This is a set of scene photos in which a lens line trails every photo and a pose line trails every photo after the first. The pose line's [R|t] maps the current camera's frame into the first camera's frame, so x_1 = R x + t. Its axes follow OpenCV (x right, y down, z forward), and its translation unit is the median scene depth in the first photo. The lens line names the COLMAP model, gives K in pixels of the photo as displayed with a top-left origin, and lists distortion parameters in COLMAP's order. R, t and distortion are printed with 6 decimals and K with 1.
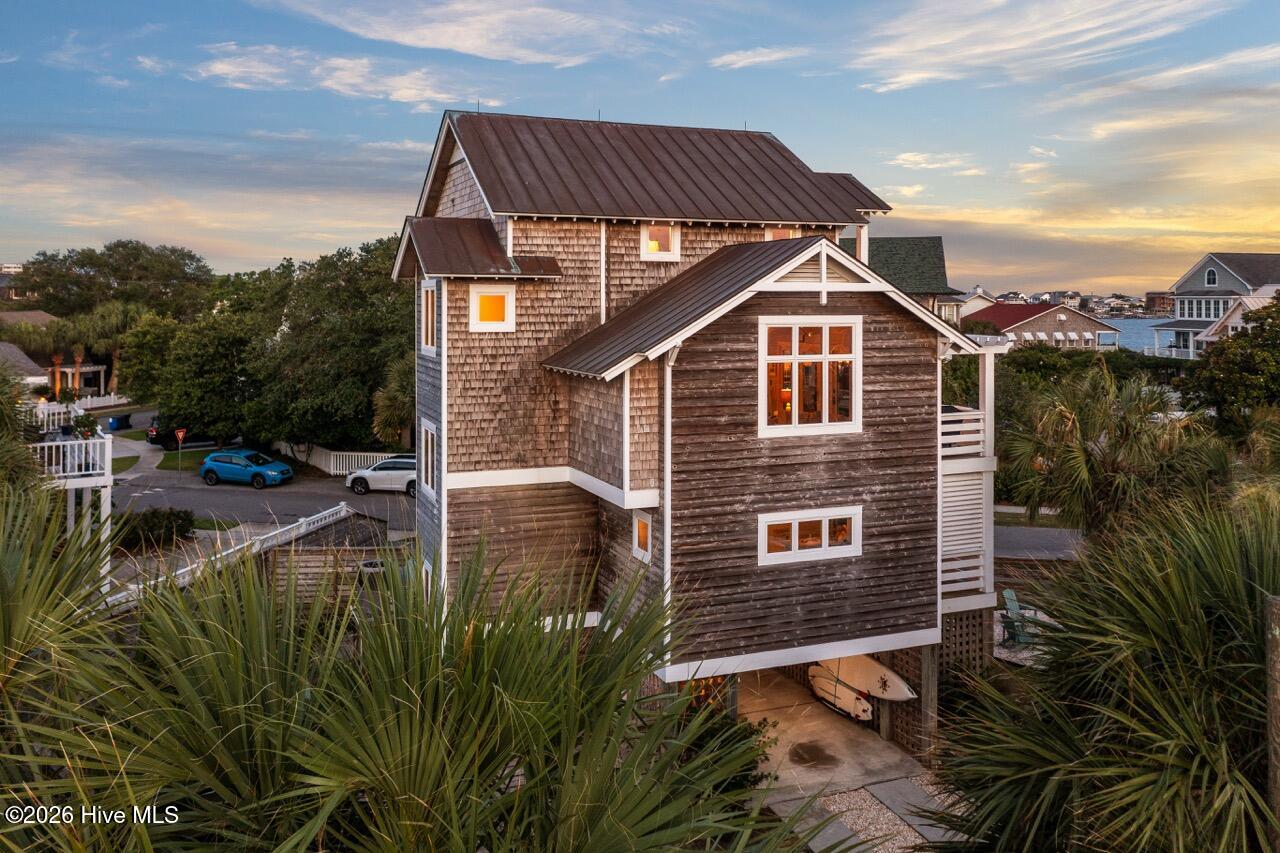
lens RADIAL K [[1036.9, 0, 666.1], [0, 1036.9, 305.4], [0, 0, 1]] dist [0.014870, -0.003368]
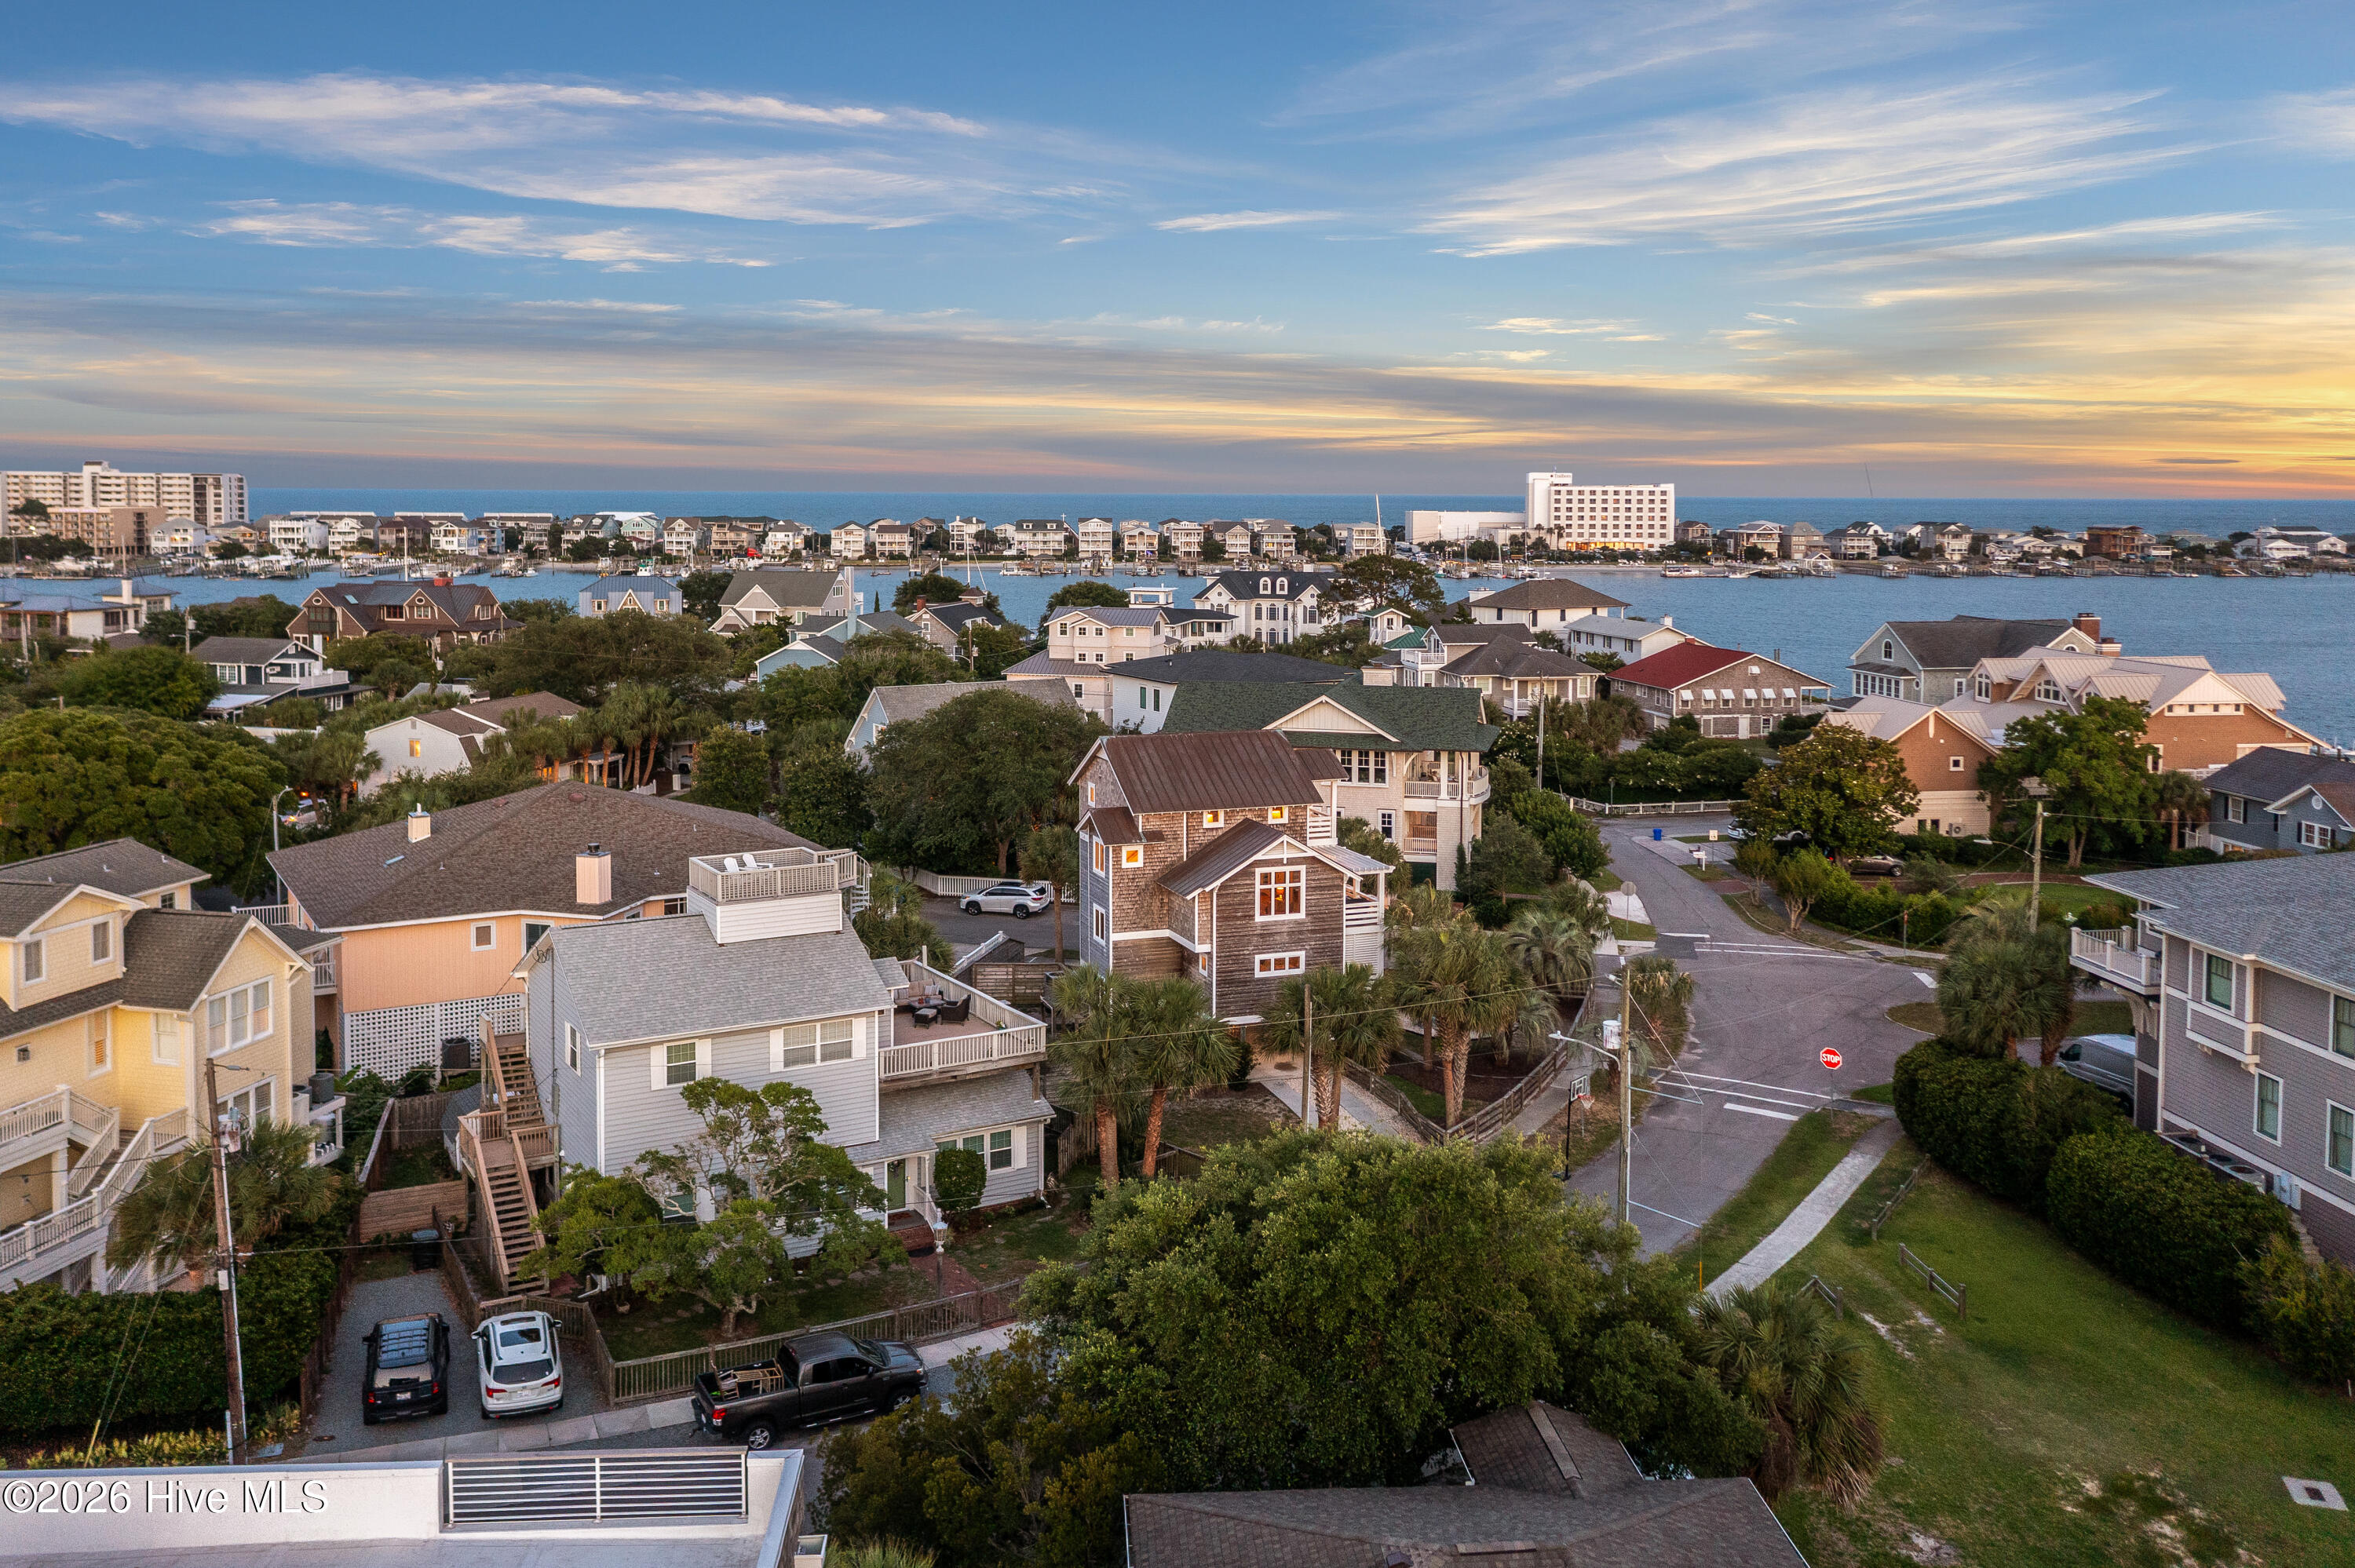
lens RADIAL K [[1907.5, 0, 1179.4], [0, 1907.5, 784.1], [0, 0, 1]] dist [0.014870, -0.003368]
pose [[0.999048, 0.009354, -0.042620, 0.093938], [-0.003049, 0.989329, 0.145670, -0.735028], [0.043527, -0.145401, 0.988415, -2.911851]]
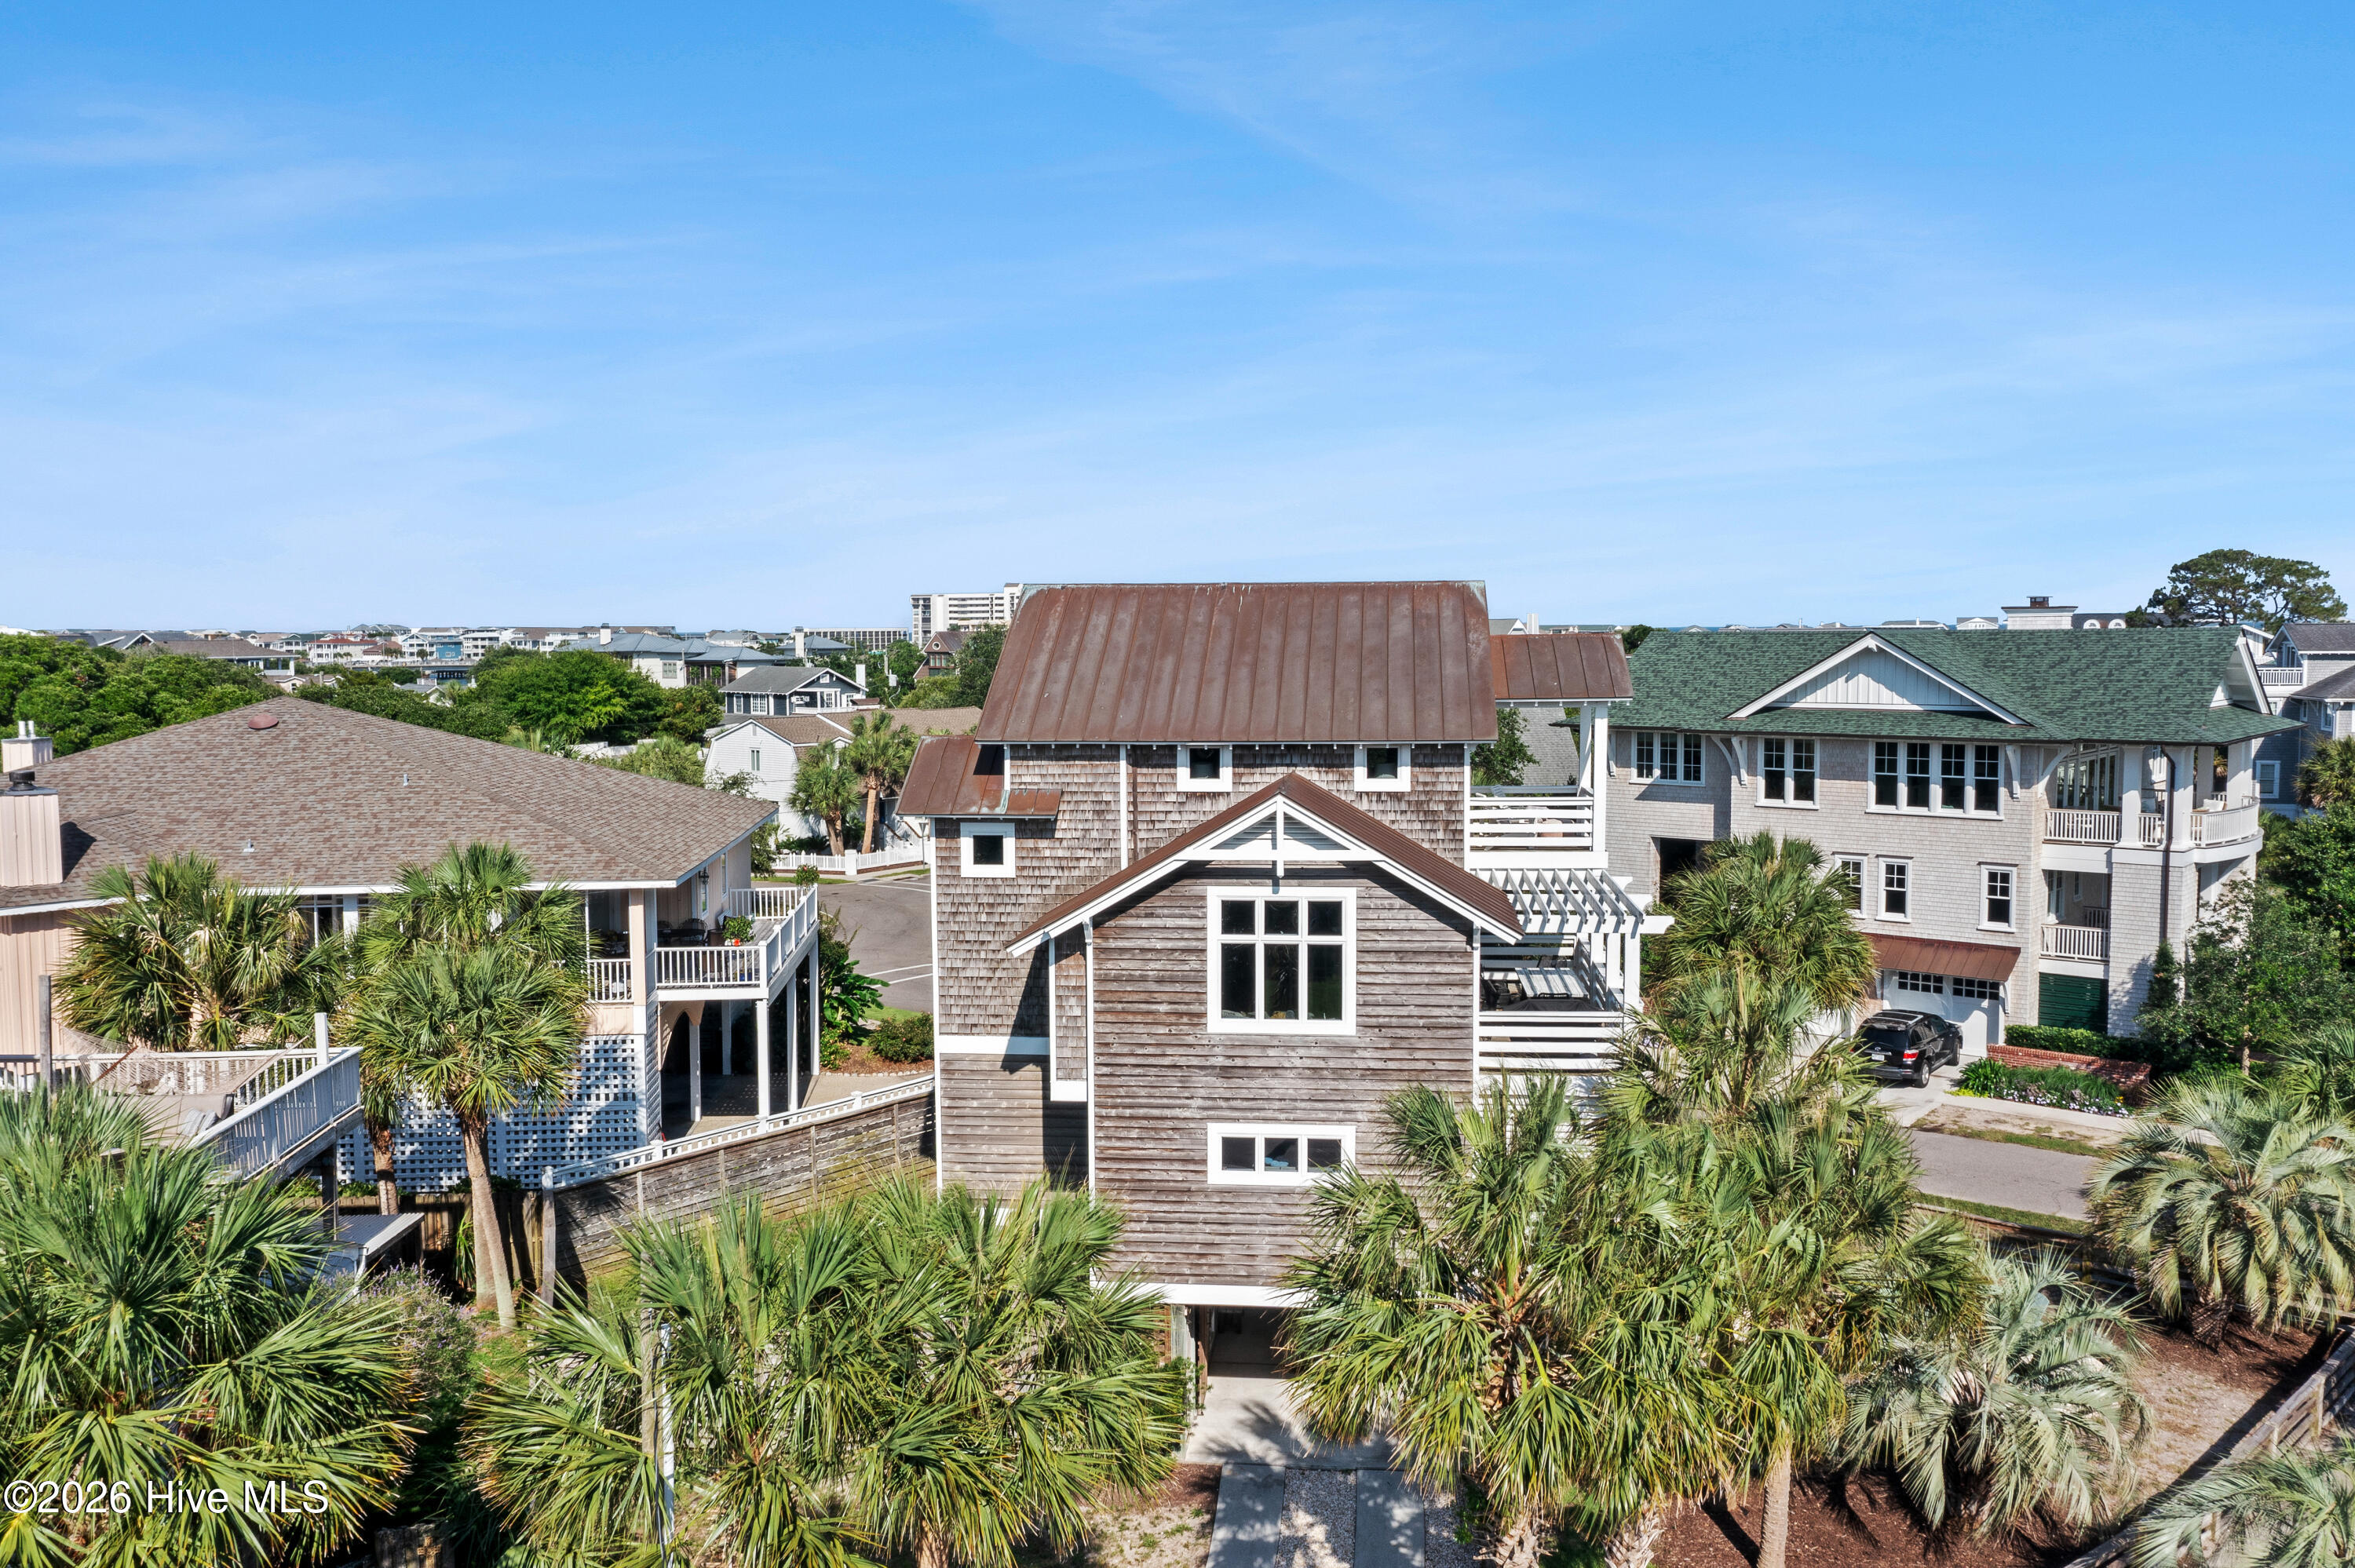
lens RADIAL K [[1907.5, 0, 1177.5], [0, 1907.5, 773.4], [0, 0, 1]] dist [0.014870, -0.003368]
pose [[0.875737, 0.028155, -0.481967, 0.763054], [0.007535, 0.997379, 0.071955, -0.180886], [0.482730, -0.066646, 0.873230, -0.317405]]
